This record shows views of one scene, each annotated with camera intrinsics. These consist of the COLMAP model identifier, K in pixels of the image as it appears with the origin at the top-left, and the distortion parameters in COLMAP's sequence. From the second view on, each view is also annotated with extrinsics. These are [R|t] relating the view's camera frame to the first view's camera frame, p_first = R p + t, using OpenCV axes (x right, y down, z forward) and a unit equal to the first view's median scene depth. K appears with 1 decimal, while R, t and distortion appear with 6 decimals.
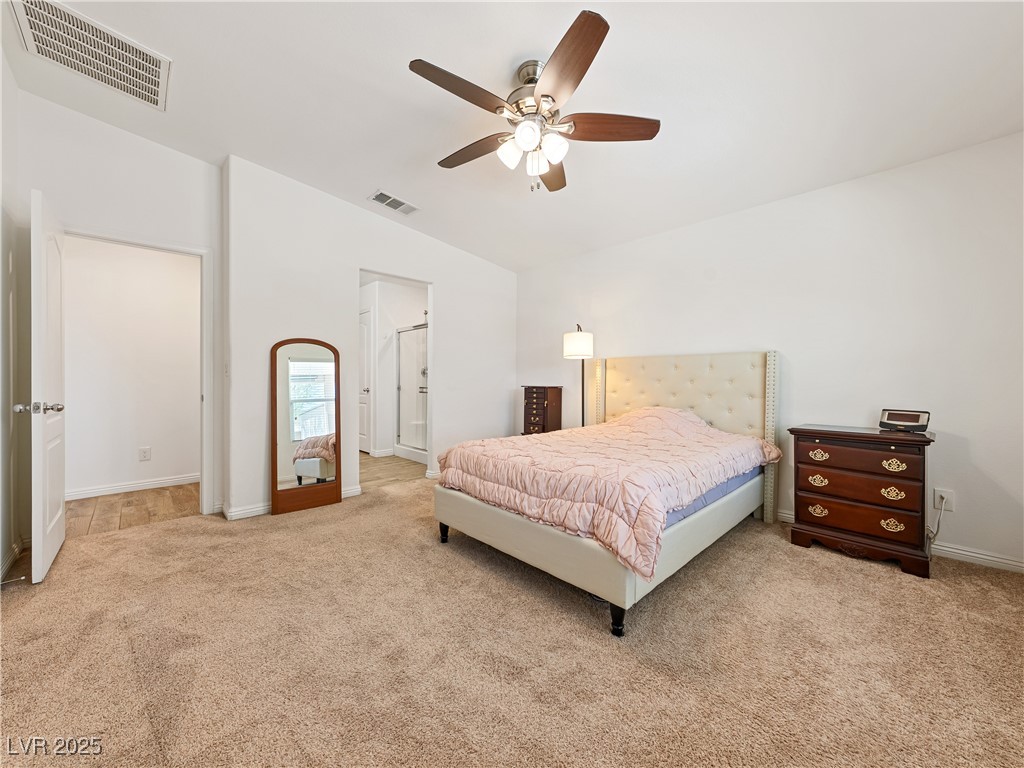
lens RADIAL K [[390.1, 0, 517.2], [0, 390.1, 382.8], [0, 0, 1]] dist [0.000071, 0.000110]
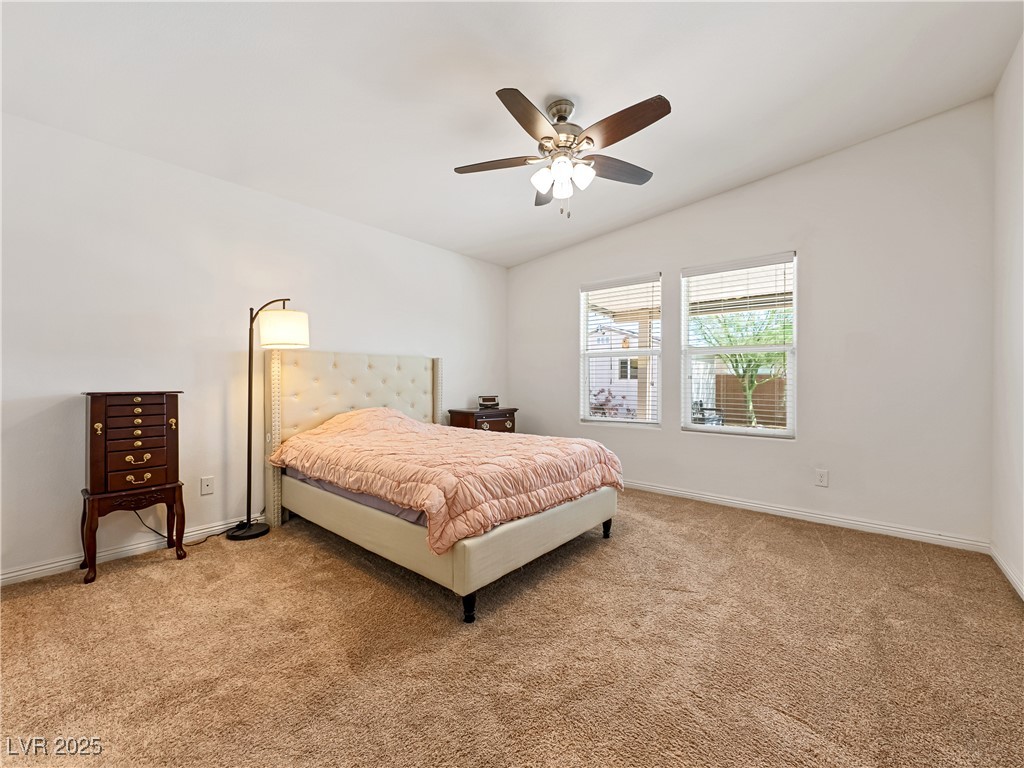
lens RADIAL K [[414.5, 0, 516.2], [0, 414.5, 385.2], [0, 0, 1]] dist [-0.000909, -0.000264]
pose [[-0.090691, -0.014870, 0.995768, -0.782322], [0.004457, 0.999872, 0.015337, -0.008401], [-0.995869, 0.005829, -0.090614, 0.849864]]
